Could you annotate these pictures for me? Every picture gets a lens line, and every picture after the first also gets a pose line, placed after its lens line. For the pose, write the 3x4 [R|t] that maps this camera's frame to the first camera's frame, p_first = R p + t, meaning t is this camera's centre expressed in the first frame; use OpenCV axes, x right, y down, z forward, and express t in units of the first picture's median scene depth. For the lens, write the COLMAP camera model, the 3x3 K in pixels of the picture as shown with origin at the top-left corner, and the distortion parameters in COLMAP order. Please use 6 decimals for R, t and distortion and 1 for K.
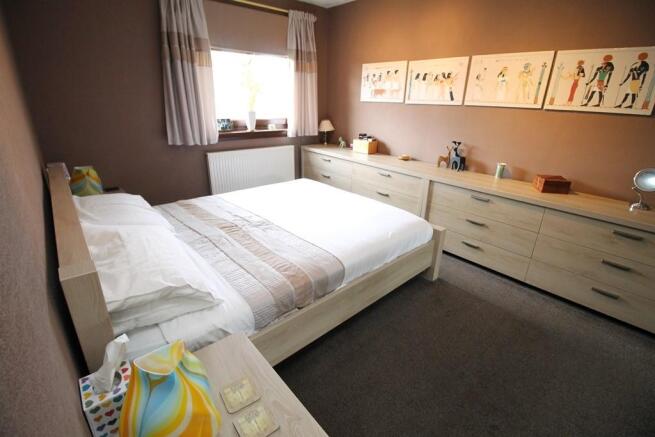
lens RADIAL K [[305.0, 0, 327.9], [0, 305.0, 211.7], [0, 0, 1]] dist [0.003018, -0.016841]
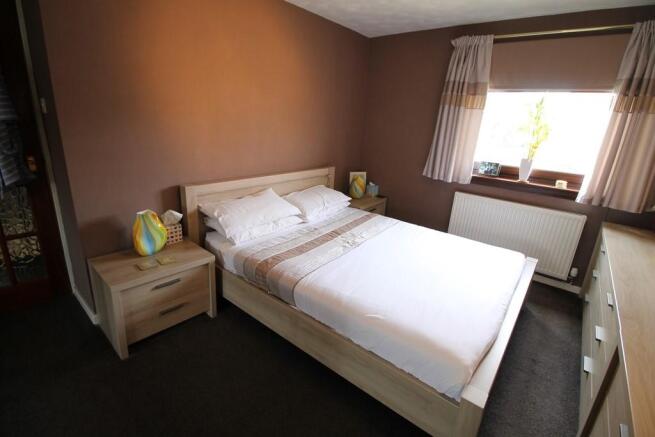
lens RADIAL K [[305.0, 0, 327.9], [0, 305.0, 211.7], [0, 0, 1]] dist [0.003018, -0.016841]
pose [[0.153302, 0.268143, -0.951103, 0.554365], [-0.398308, 0.897599, 0.188858, -0.166516], [0.904350, 0.349880, 0.244408, 0.426531]]
